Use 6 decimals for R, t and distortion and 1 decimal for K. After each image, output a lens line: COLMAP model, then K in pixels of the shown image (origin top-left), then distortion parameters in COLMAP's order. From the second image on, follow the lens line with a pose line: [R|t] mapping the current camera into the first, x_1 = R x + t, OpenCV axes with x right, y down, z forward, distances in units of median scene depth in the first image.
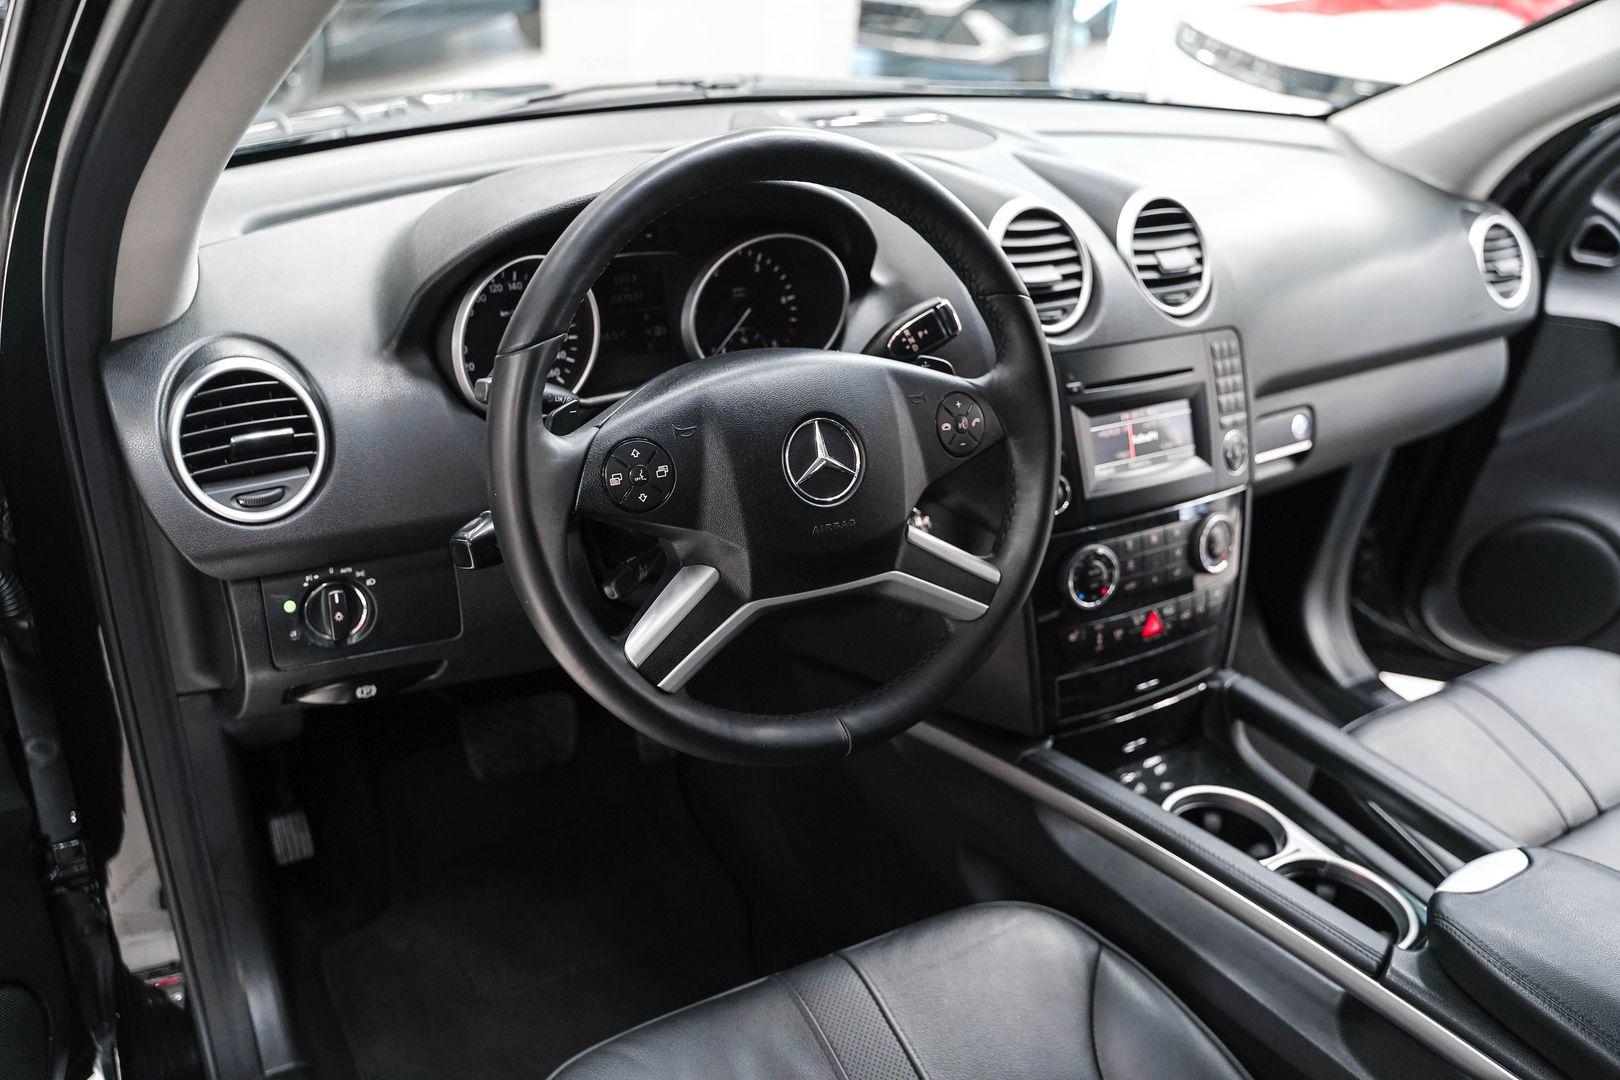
lens RADIAL K [[1317.9, 0, 809.1], [0, 1317.9, 535.8], [0, 0, 1]] dist [-0.105695, 0.068701]
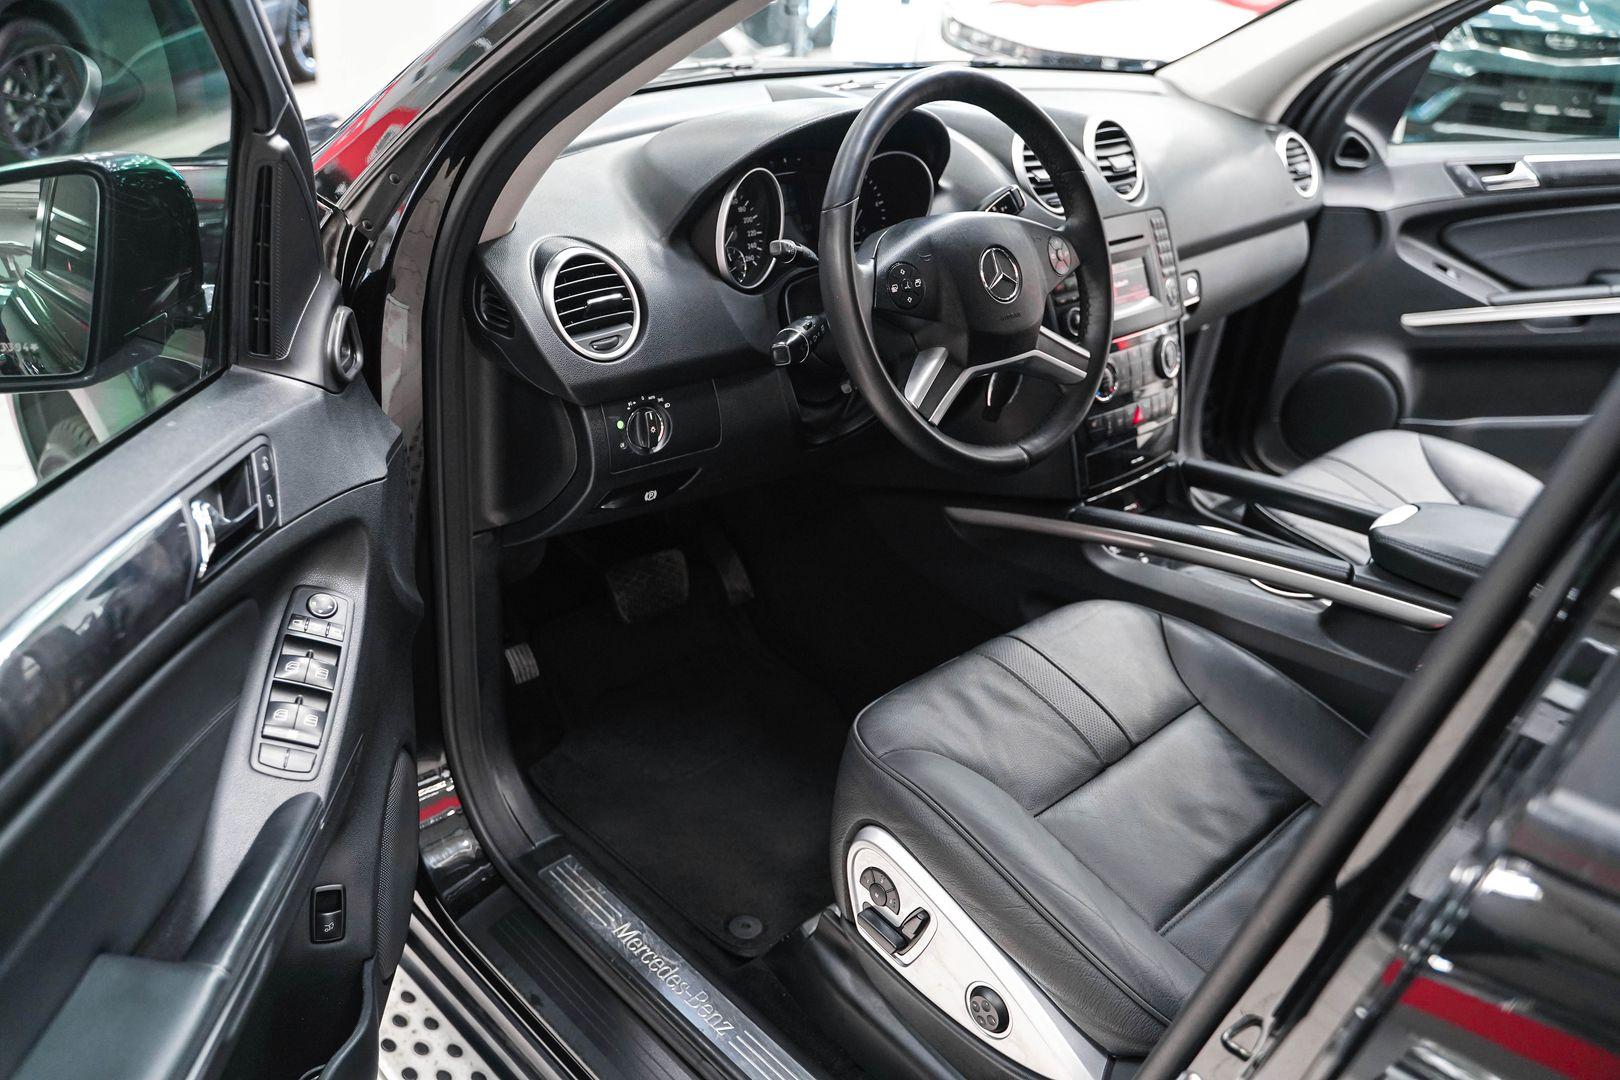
lens RADIAL K [[1317.9, 0, 810.1], [0, 1317.9, 540.4], [0, 0, 1]] dist [-0.105695, 0.068701]
pose [[0.973272, -0.122230, 0.194426, -0.380627], [0.124151, 0.992261, 0.002321, 0.155234], [-0.193205, 0.021880, 0.980914, -0.330679]]
